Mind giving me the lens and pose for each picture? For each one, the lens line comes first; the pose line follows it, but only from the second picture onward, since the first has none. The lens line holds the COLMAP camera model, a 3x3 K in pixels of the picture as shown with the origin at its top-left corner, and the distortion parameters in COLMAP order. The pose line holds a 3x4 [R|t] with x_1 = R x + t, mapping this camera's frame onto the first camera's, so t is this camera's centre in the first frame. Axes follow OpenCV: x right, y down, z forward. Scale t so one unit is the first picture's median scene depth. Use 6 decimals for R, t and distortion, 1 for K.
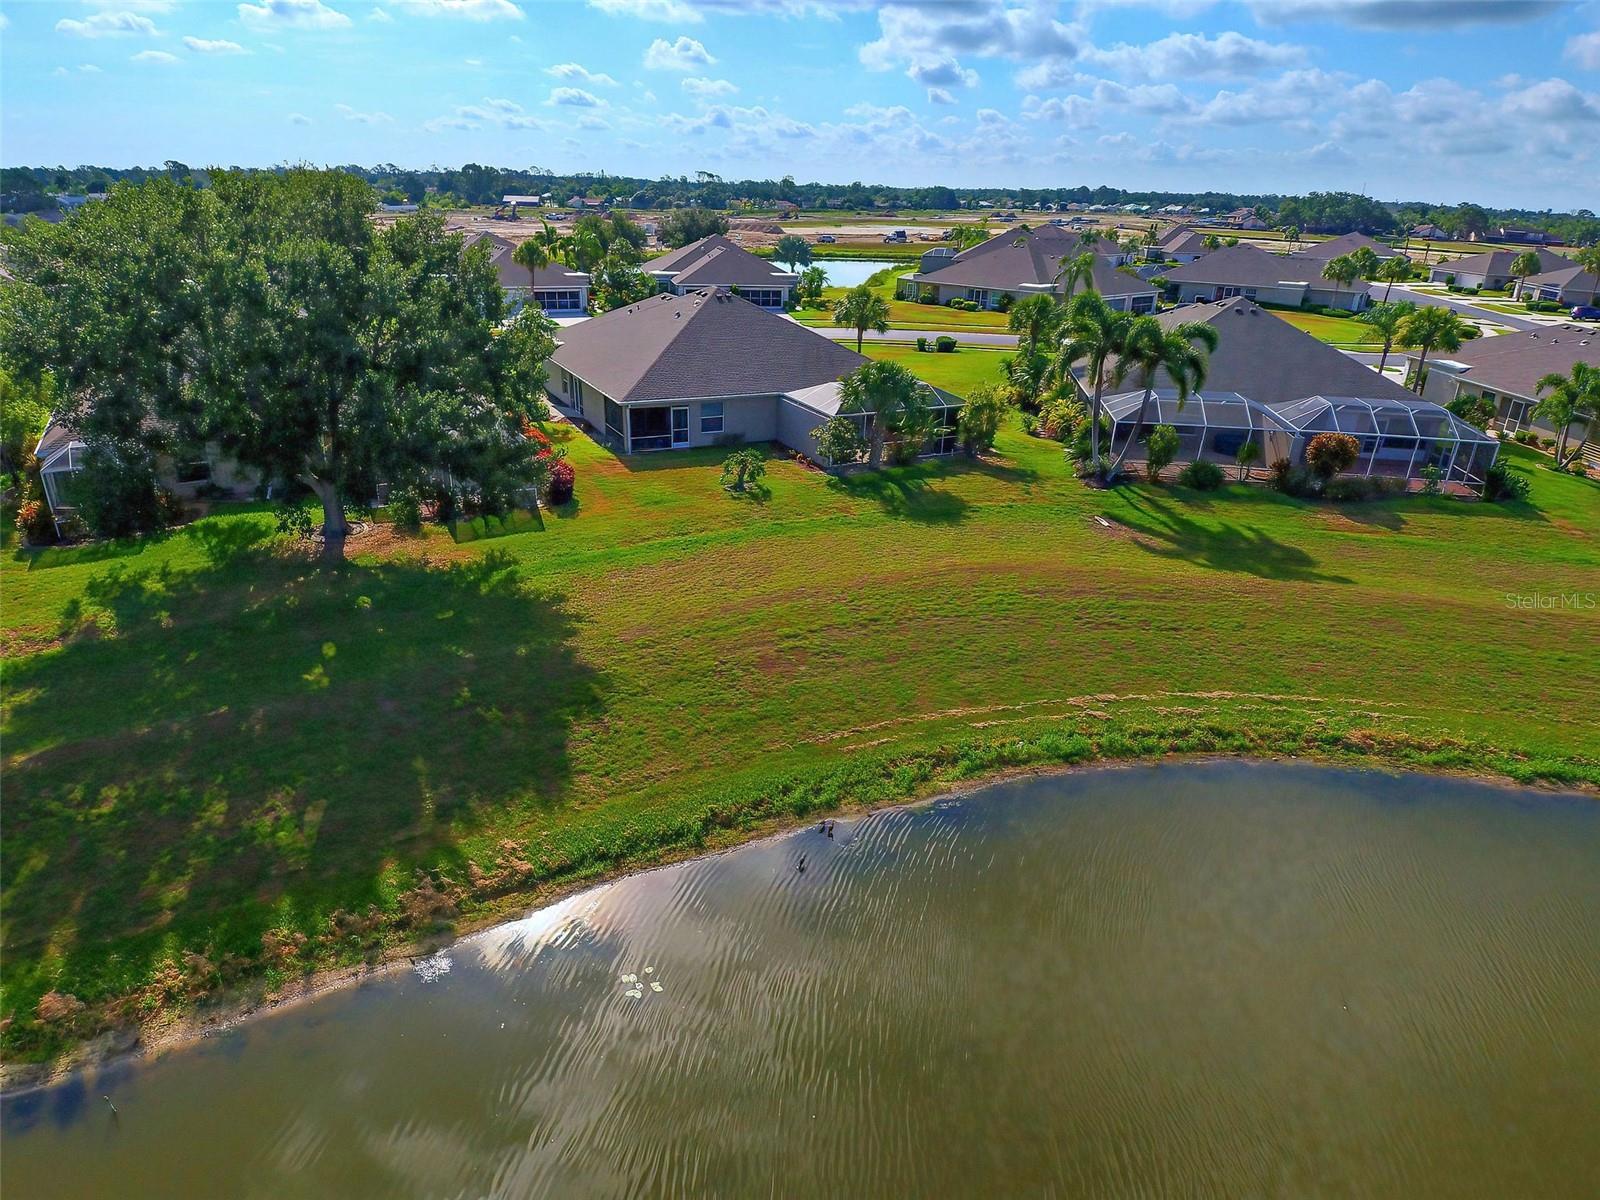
lens RADIAL K [[955.8, 0, 778.1], [0, 955.8, 621.3], [0, 0, 1]] dist [0.076993, -0.104249]
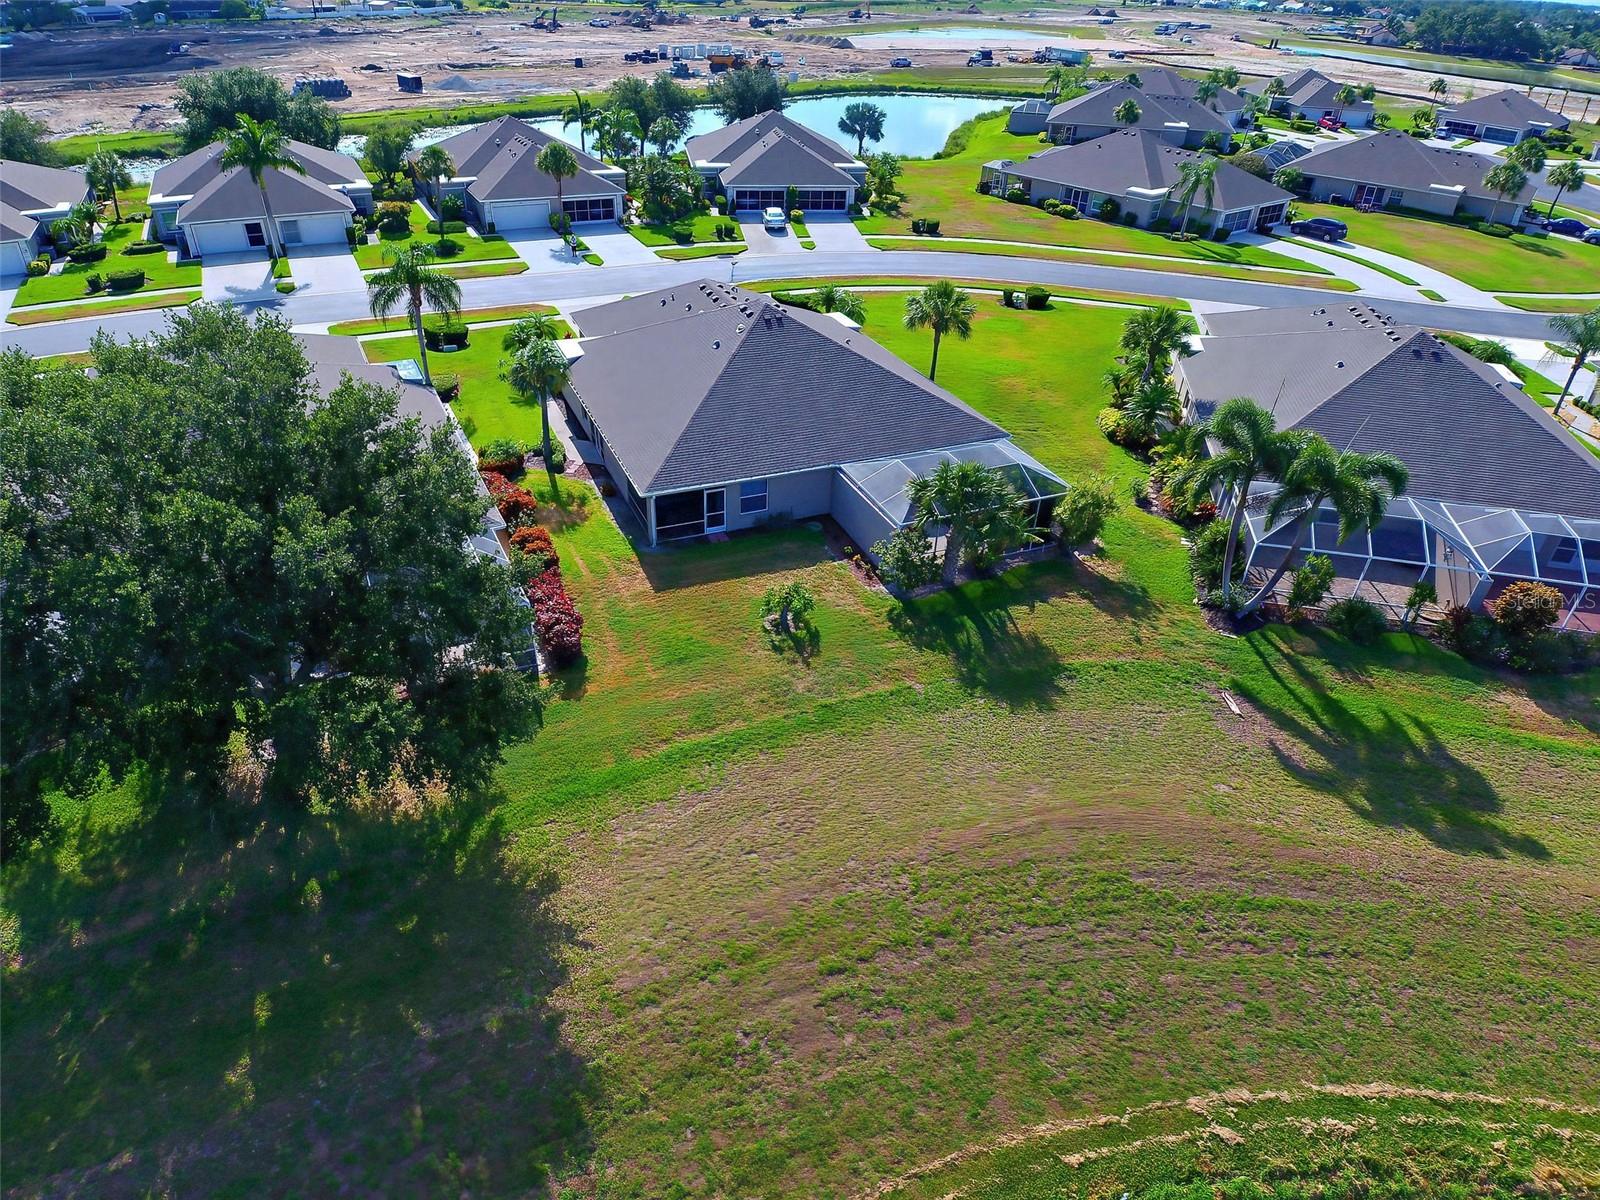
lens RADIAL K [[955.8, 0, 778.1], [0, 955.8, 621.3], [0, 0, 1]] dist [0.076993, -0.104249]
pose [[0.998159, 0.034888, -0.049605, -0.001237], [-0.025441, 0.983393, 0.179695, -0.117128], [0.055051, -0.178103, 0.982471, 0.075720]]
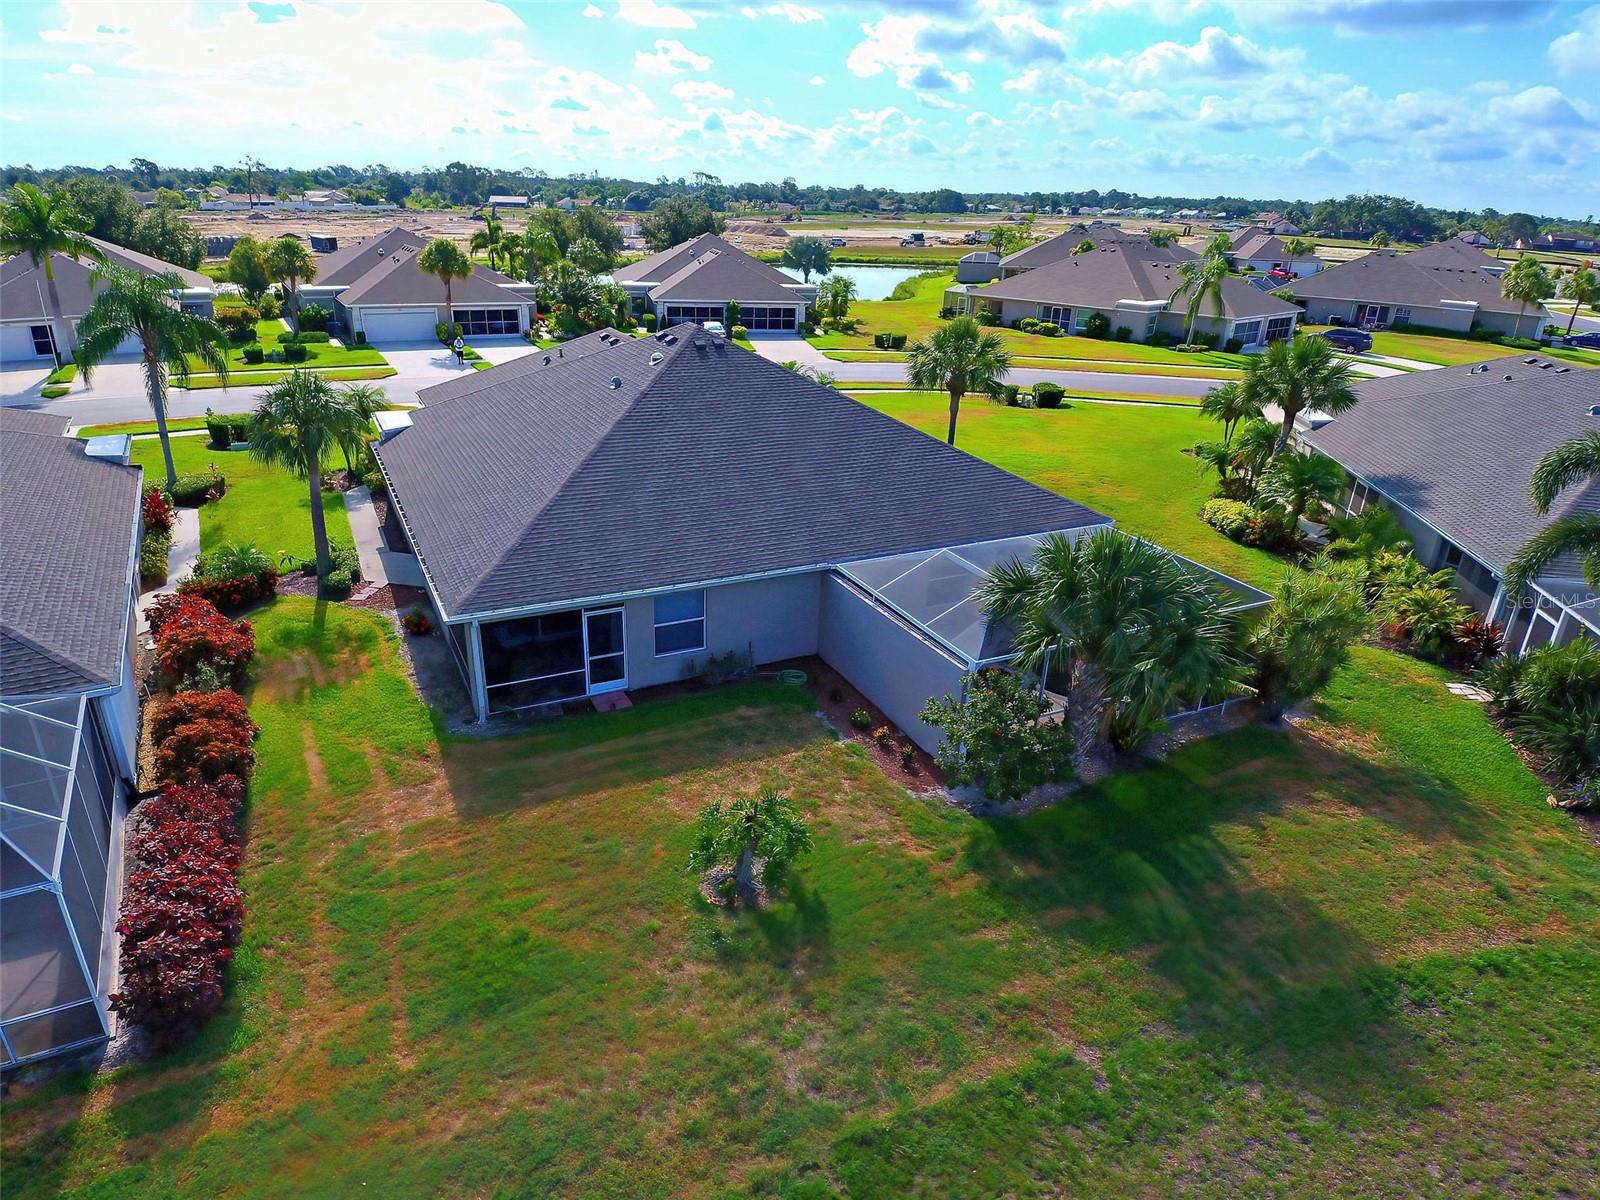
lens RADIAL K [[955.8, 0, 778.1], [0, 955.8, 621.3], [0, 0, 1]] dist [0.076993, -0.104249]
pose [[0.999995, 0.002571, 0.001725, -0.010754], [-0.002564, 0.999988, -0.004065, -0.097057], [-0.001736, 0.004061, 0.999990, 0.253669]]
